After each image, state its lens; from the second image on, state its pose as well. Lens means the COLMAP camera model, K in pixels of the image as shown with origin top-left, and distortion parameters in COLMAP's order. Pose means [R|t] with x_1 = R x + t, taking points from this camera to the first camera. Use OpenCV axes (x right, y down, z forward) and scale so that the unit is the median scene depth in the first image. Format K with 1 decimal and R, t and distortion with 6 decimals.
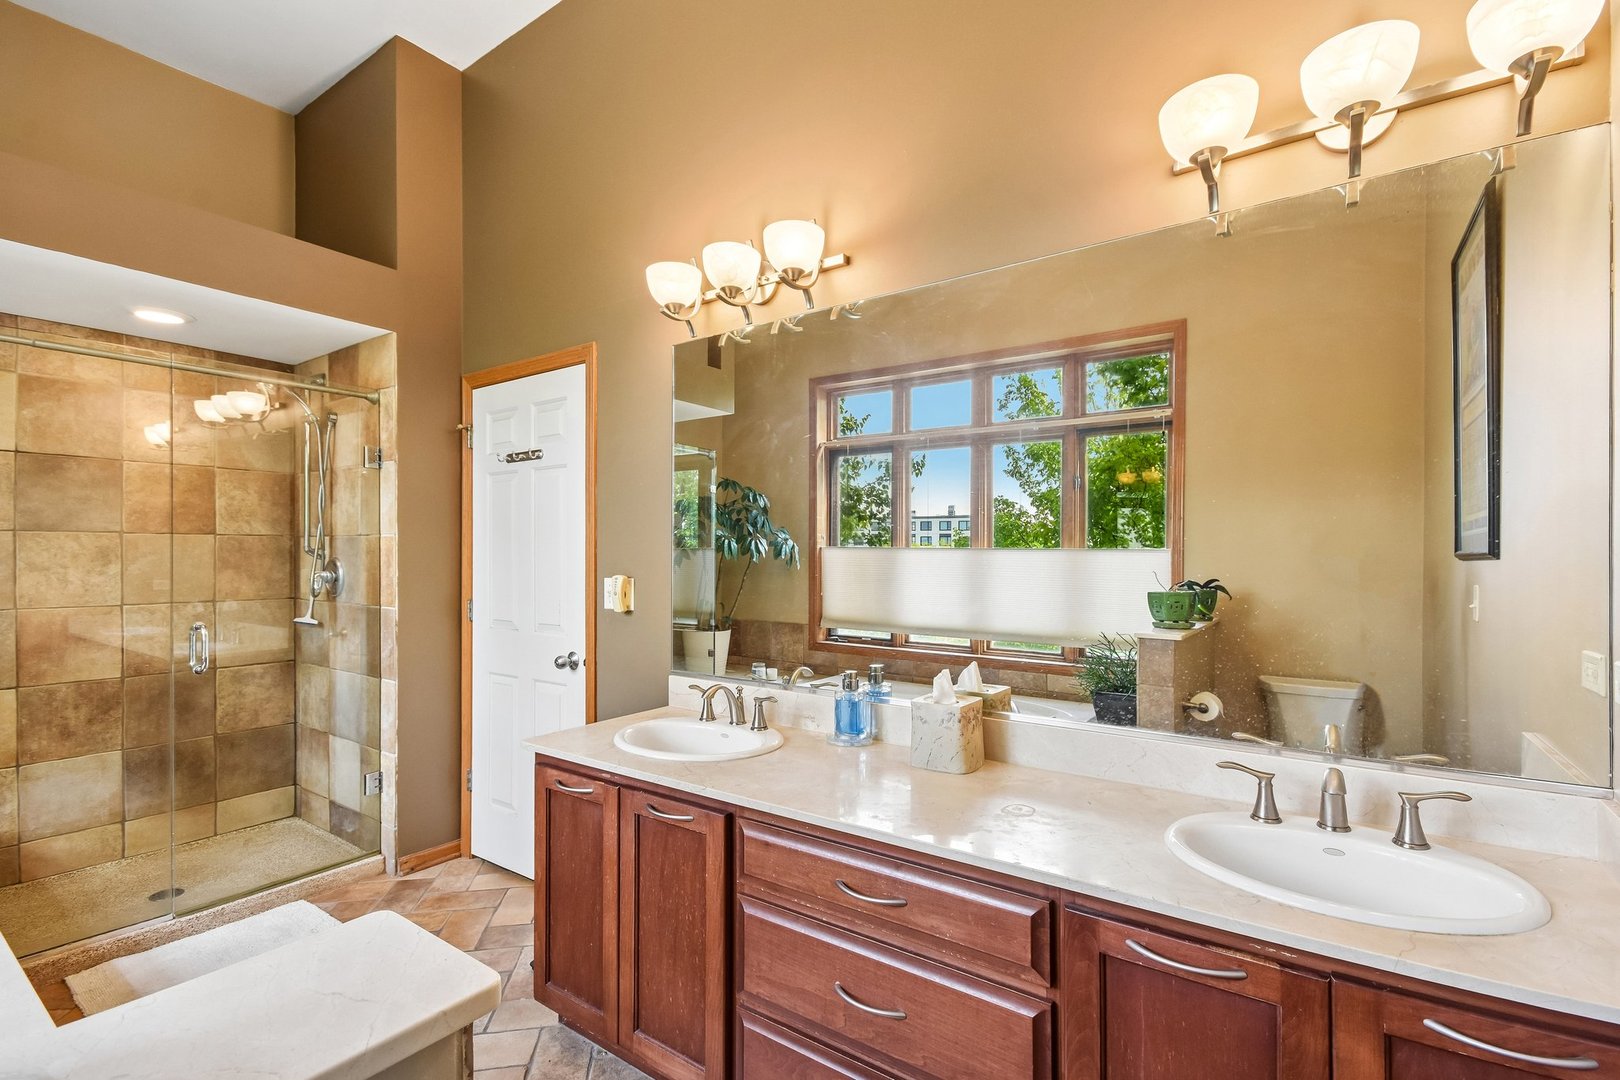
lens RADIAL K [[714.4, 0, 802.8], [0, 714.4, 564.1], [0, 0, 1]] dist [0.009031, -0.007914]
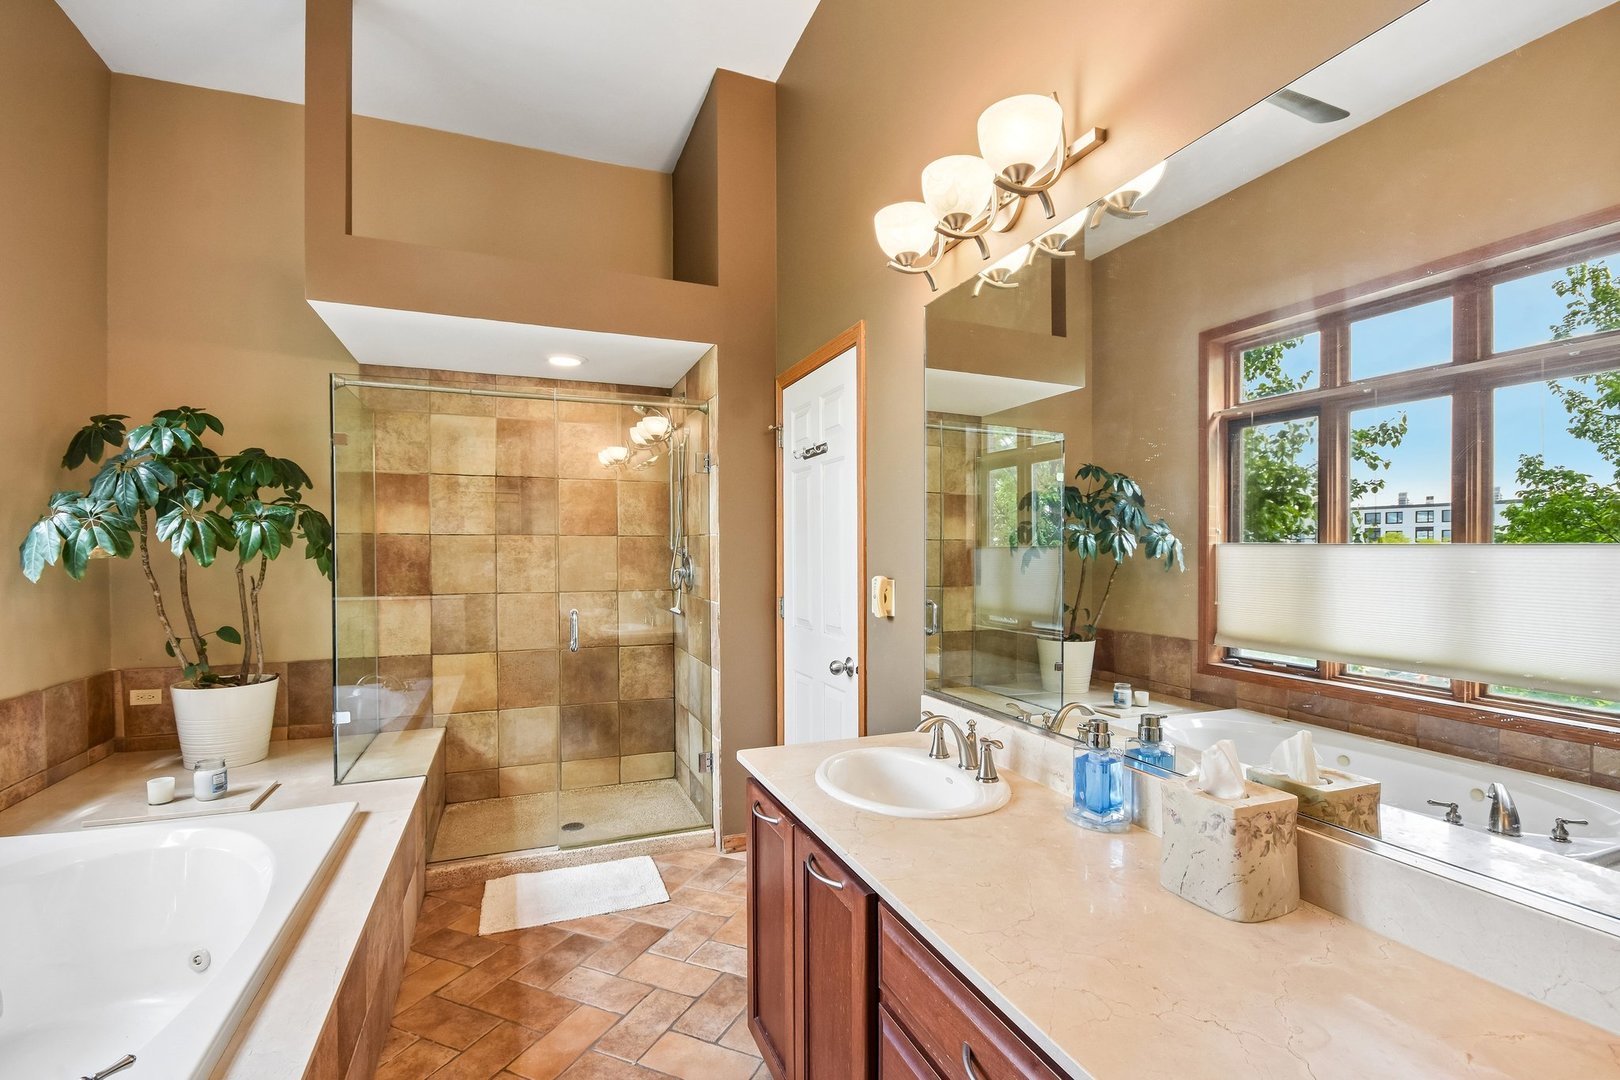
lens RADIAL K [[714.4, 0, 834.2], [0, 714.4, 558.4], [0, 0, 1]] dist [0.009031, -0.007914]
pose [[0.852096, 0.005038, -0.523362, 0.135267], [-0.008069, 0.999961, -0.003511, -0.002230], [0.523324, 0.007214, 0.852103, 0.171532]]
